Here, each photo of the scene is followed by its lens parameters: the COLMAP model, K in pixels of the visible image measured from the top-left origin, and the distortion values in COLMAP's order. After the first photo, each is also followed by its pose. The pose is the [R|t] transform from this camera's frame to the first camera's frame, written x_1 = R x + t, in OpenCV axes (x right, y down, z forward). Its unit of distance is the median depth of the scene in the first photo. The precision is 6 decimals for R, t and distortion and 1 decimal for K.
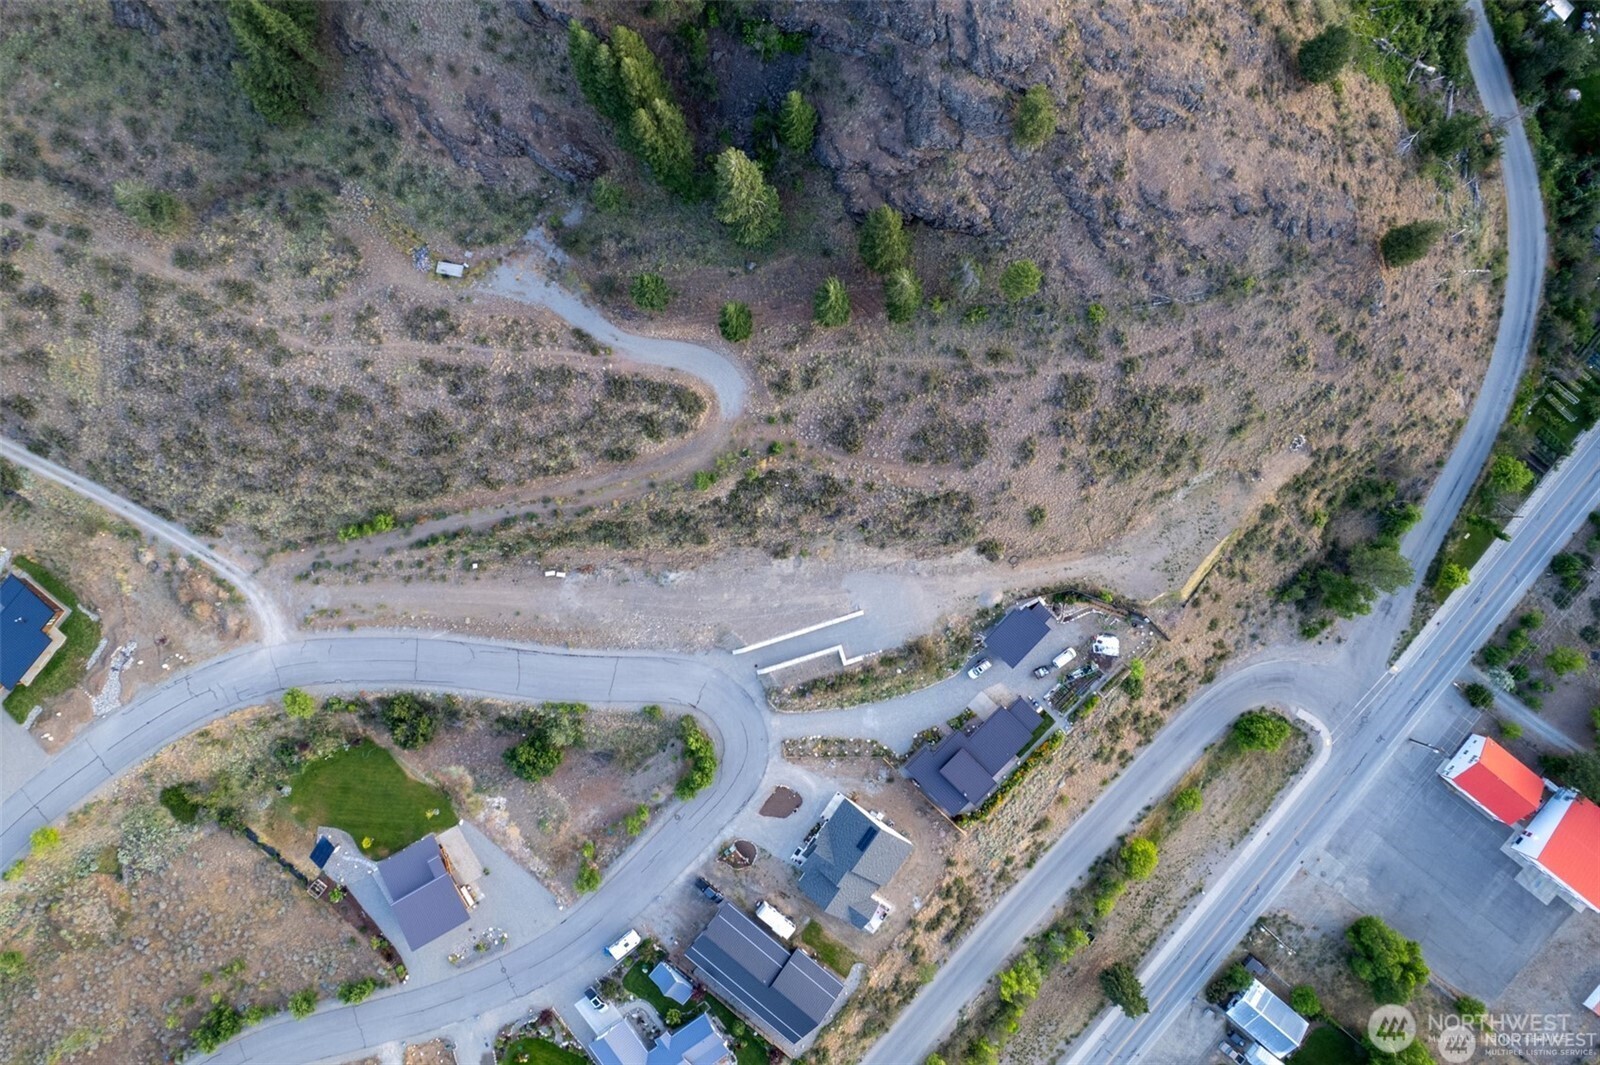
lens RADIAL K [[1015.8, 0, 800.0], [0, 1015.8, 532.5], [0, 0, 1]] dist [-0.103075, 0.082951]
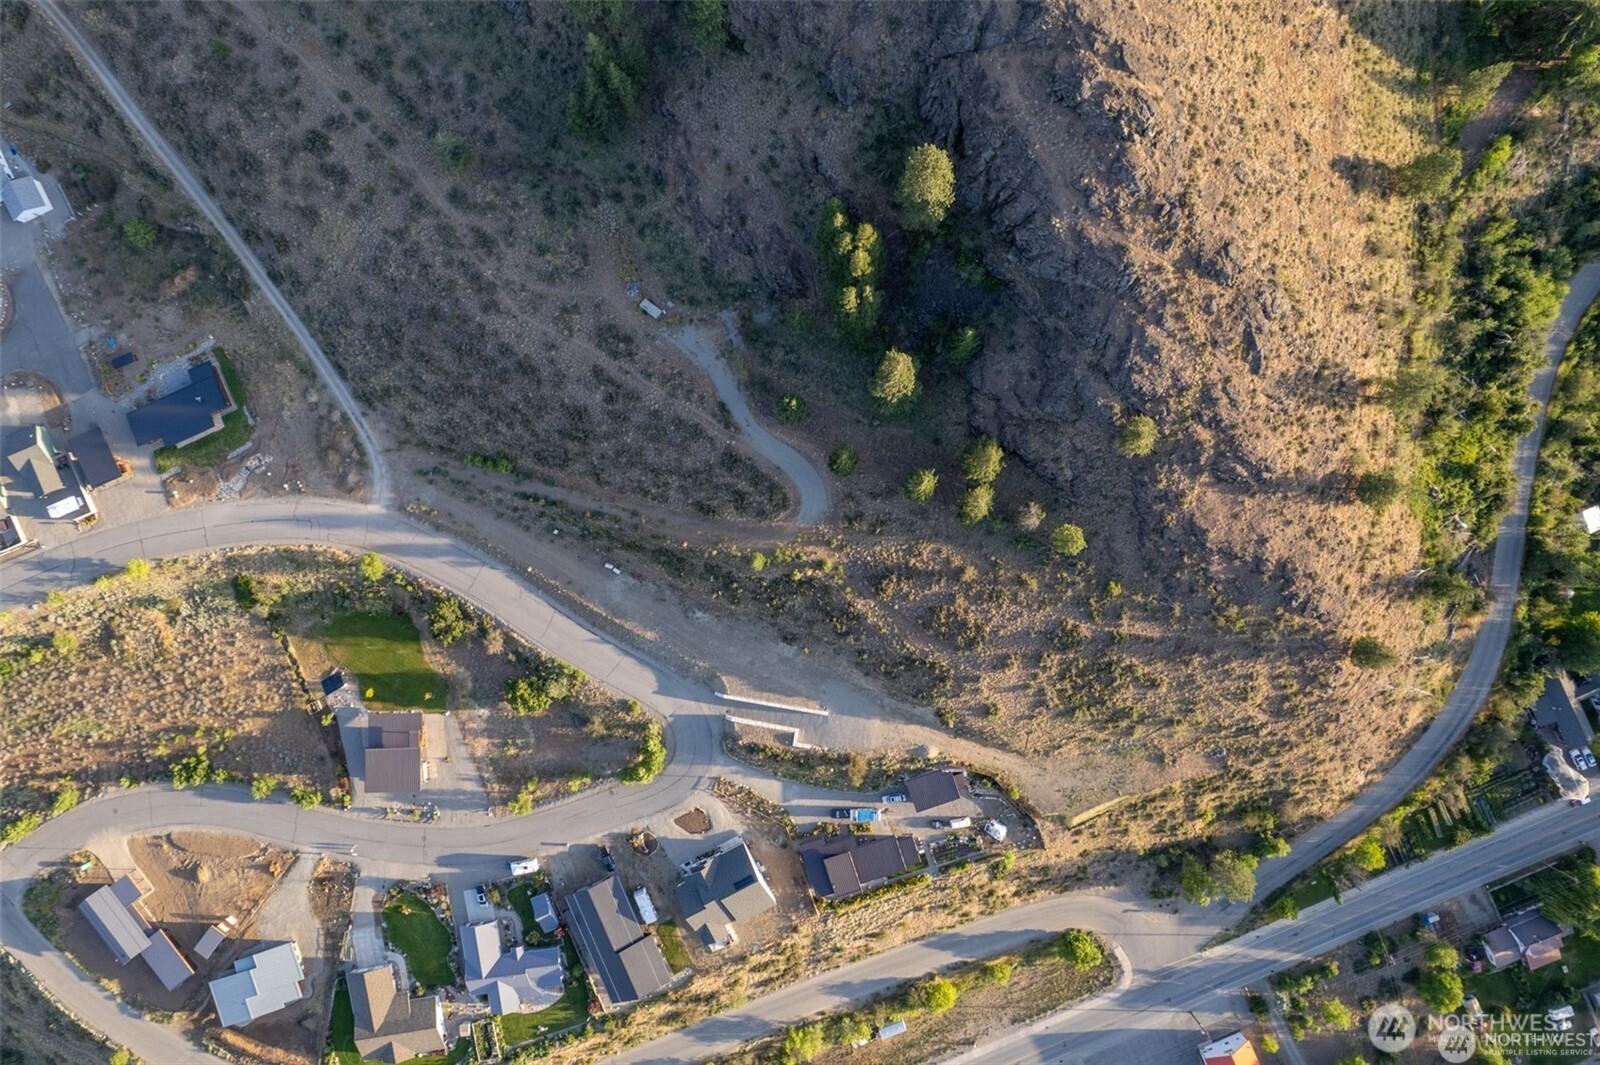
lens RADIAL K [[1015.8, 0, 800.0], [0, 1015.8, 532.5], [0, 0, 1]] dist [-0.103075, 0.082951]
pose [[0.889611, 0.456713, -0.002051, -0.063760], [-0.456581, 0.889446, 0.020466, -0.125564], [0.011172, -0.017271, 0.999788, -0.199425]]
